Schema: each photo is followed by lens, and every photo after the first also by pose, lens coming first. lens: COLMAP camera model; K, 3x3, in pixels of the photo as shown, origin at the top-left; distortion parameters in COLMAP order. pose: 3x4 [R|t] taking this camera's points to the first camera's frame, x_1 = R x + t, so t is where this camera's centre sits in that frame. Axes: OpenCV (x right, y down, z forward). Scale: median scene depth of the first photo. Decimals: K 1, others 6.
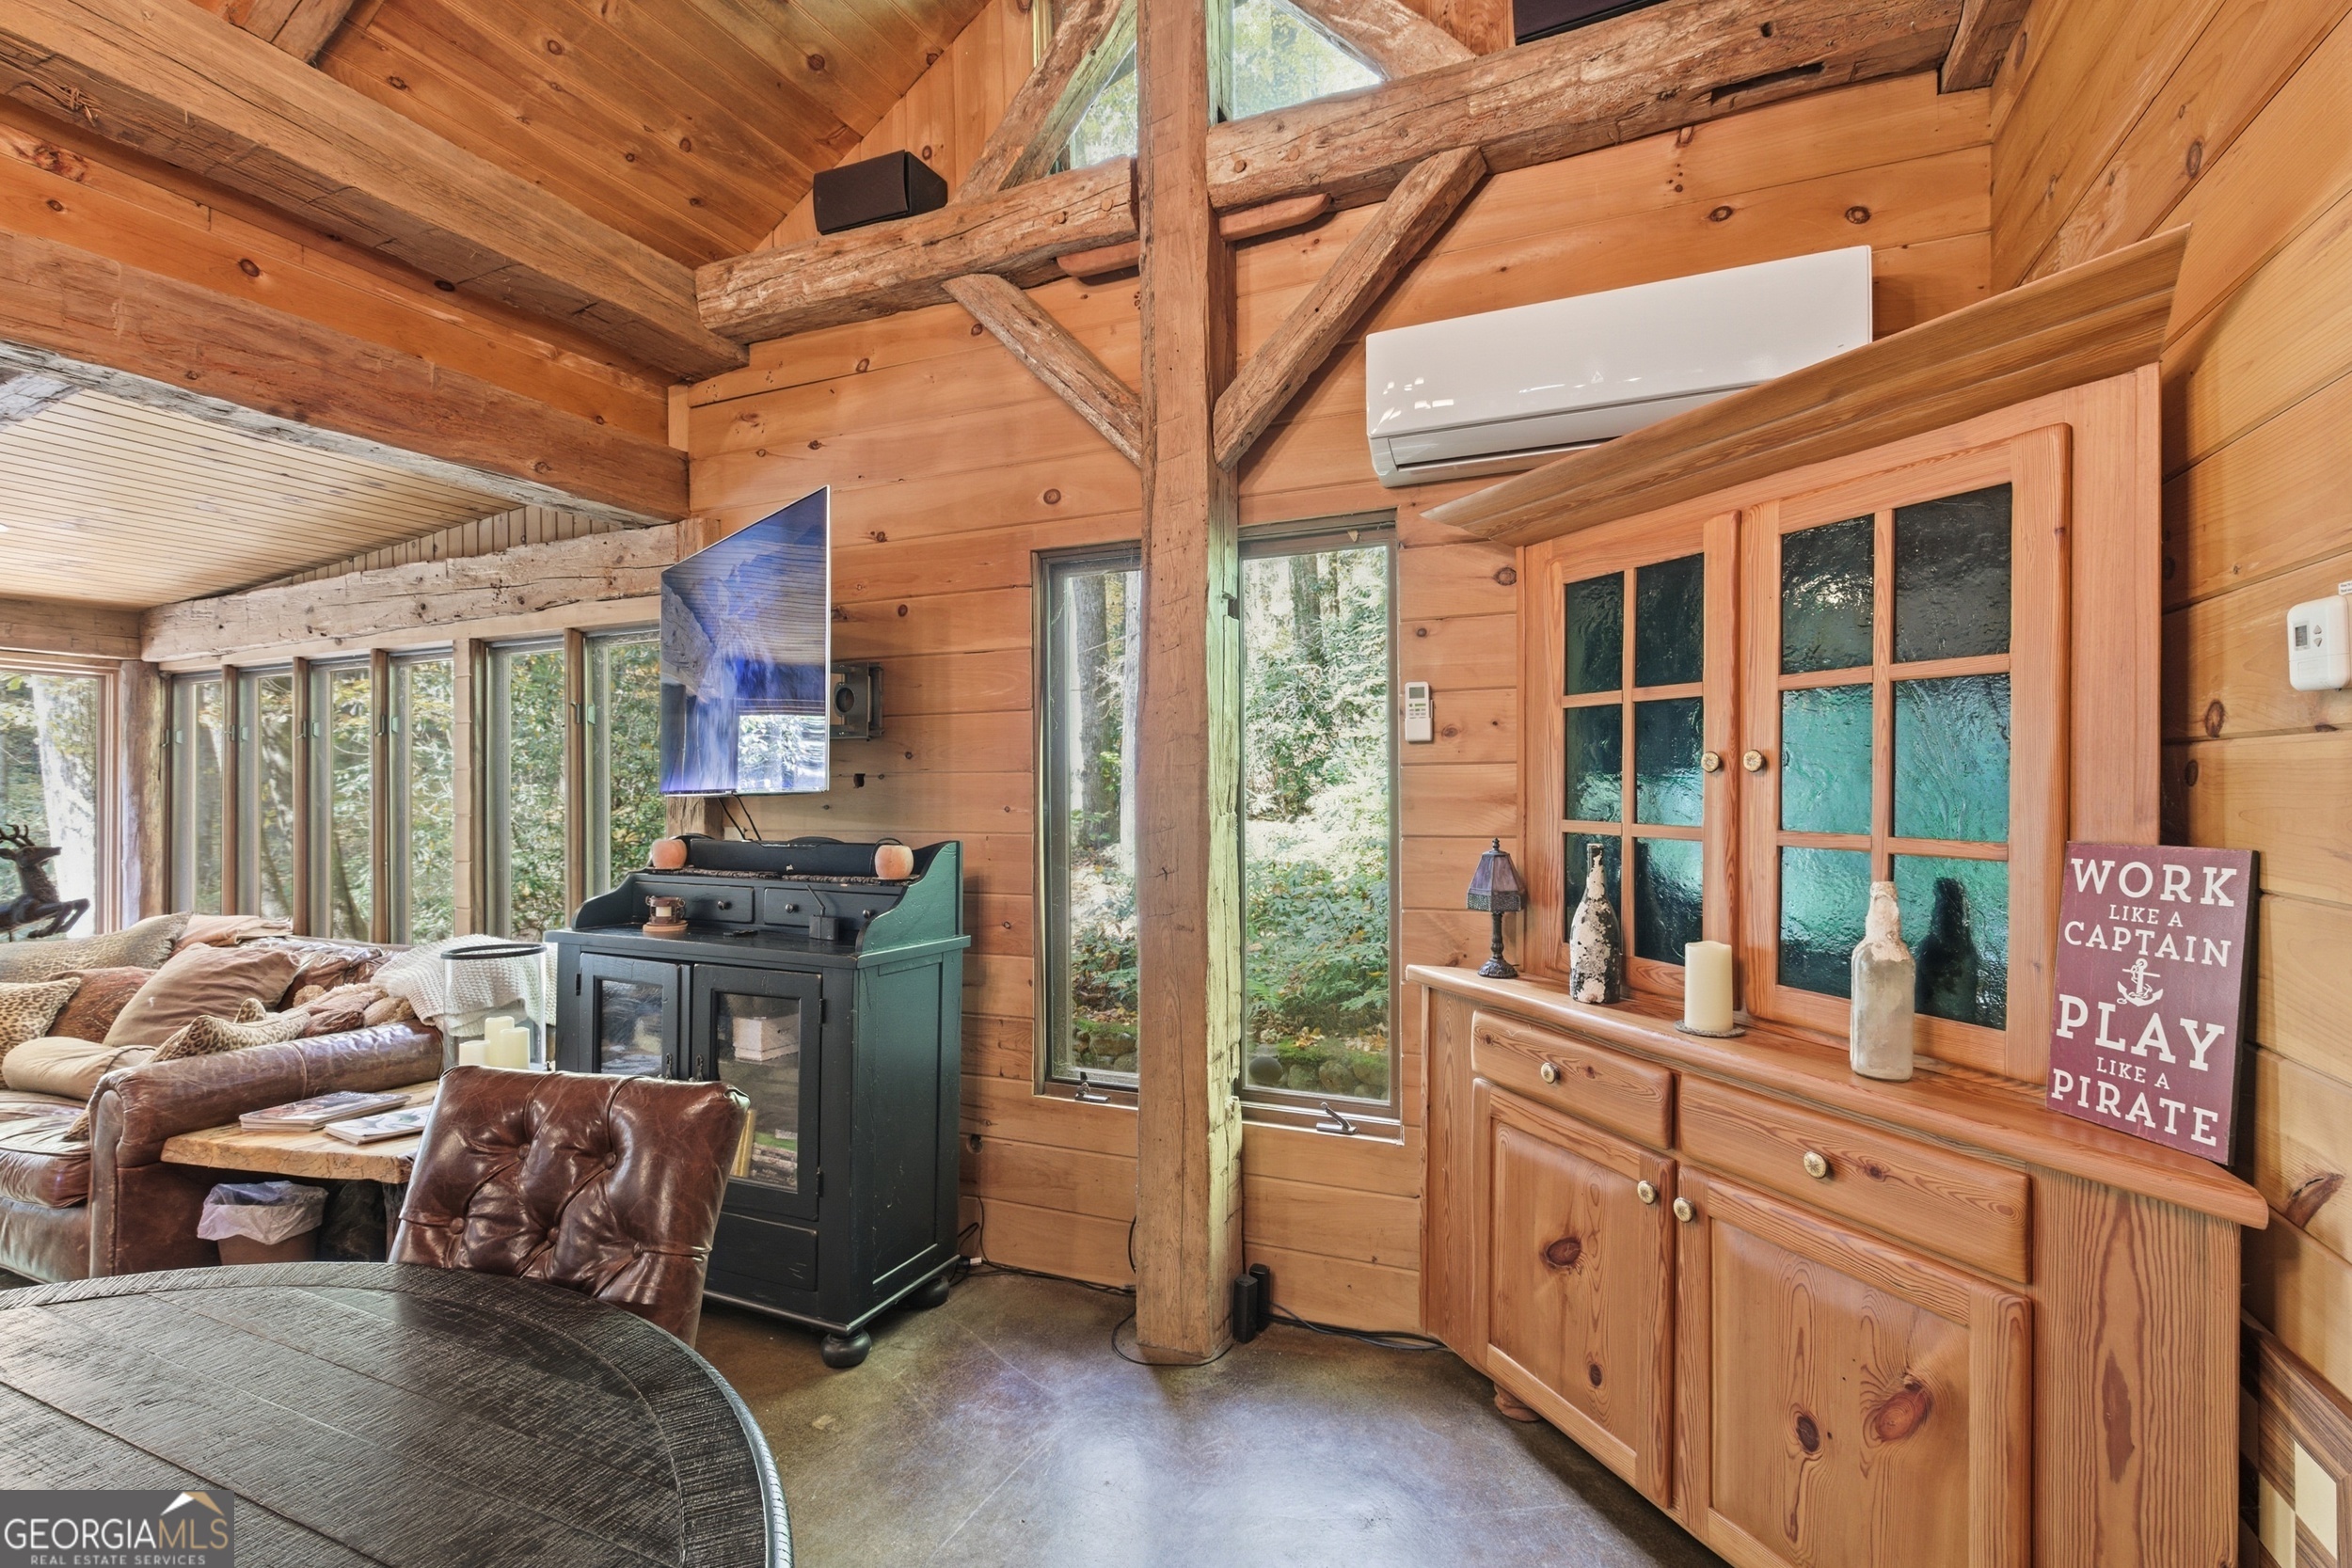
lens RADIAL K [[1066.6, 0, 1189.3], [0, 1066.6, 790.8], [0, 0, 1]] dist [-0.001951, 0.000971]
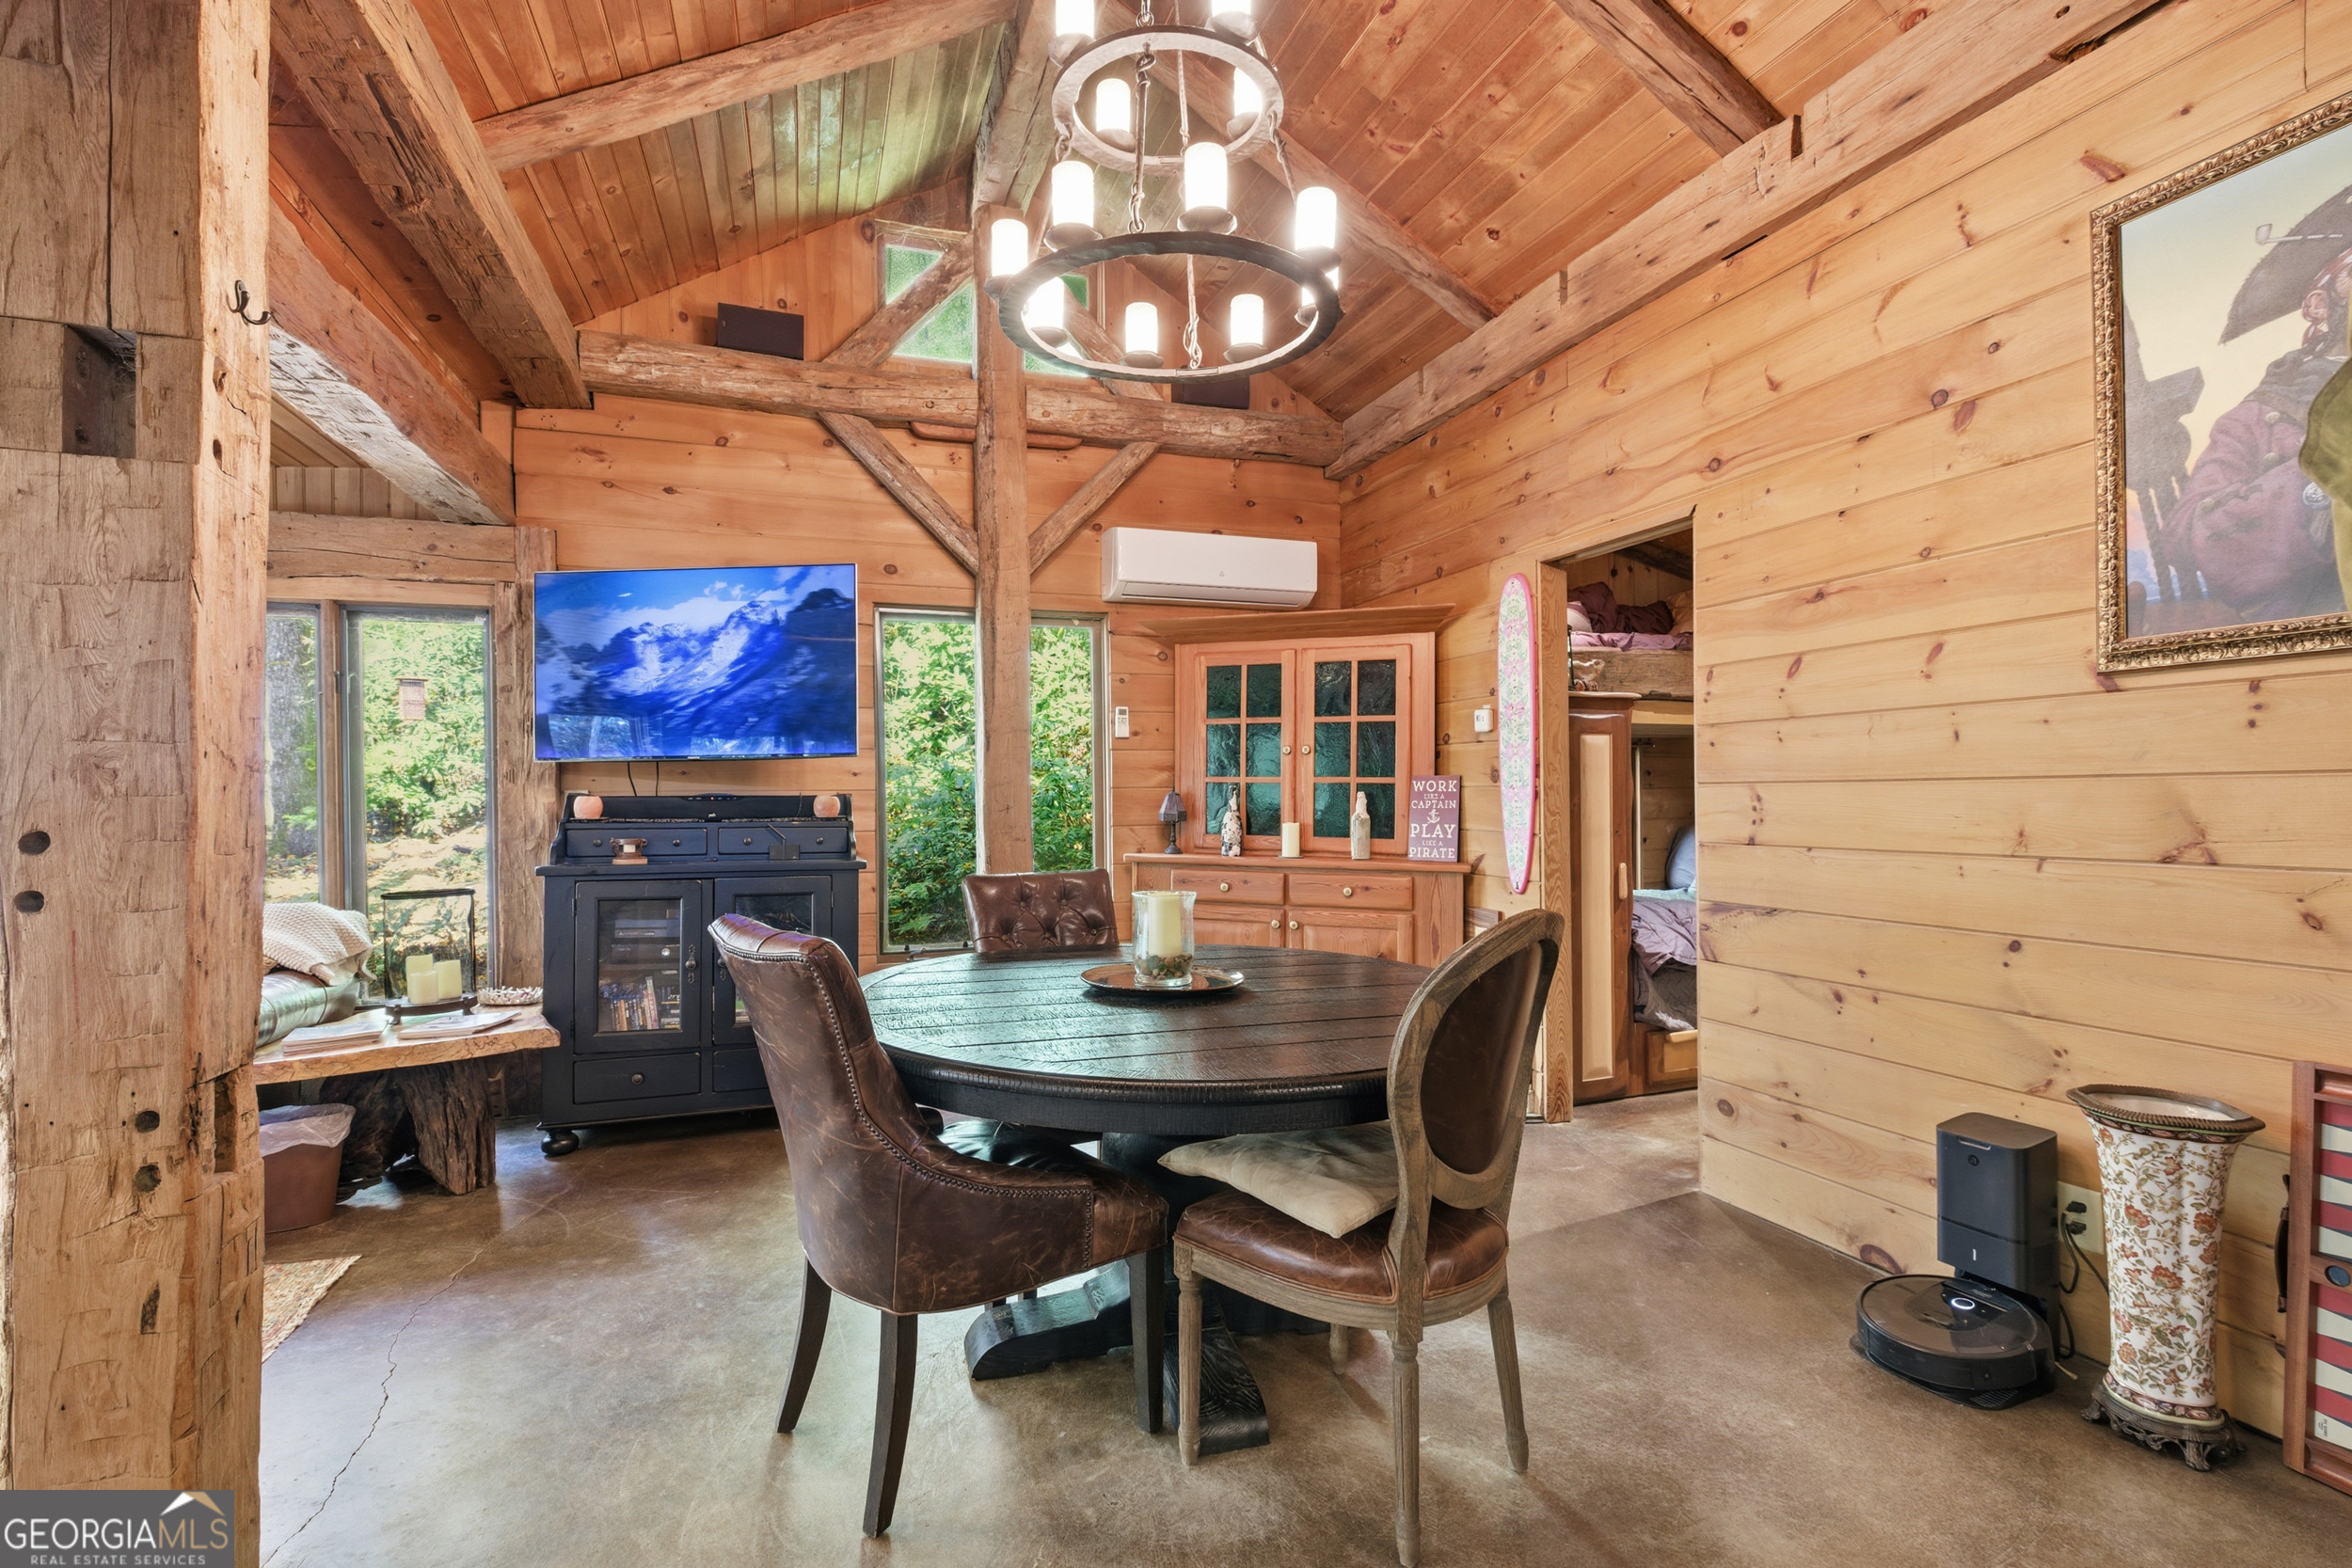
lens RADIAL K [[1066.6, 0, 1189.3], [0, 1066.6, 790.8], [0, 0, 1]] dist [-0.001951, 0.000971]
pose [[0.721040, -0.000893, 0.692893, -1.366375], [0.003224, 0.999993, -0.002067, 0.070899], [-0.692886, 0.003724, 0.721037, -0.612781]]
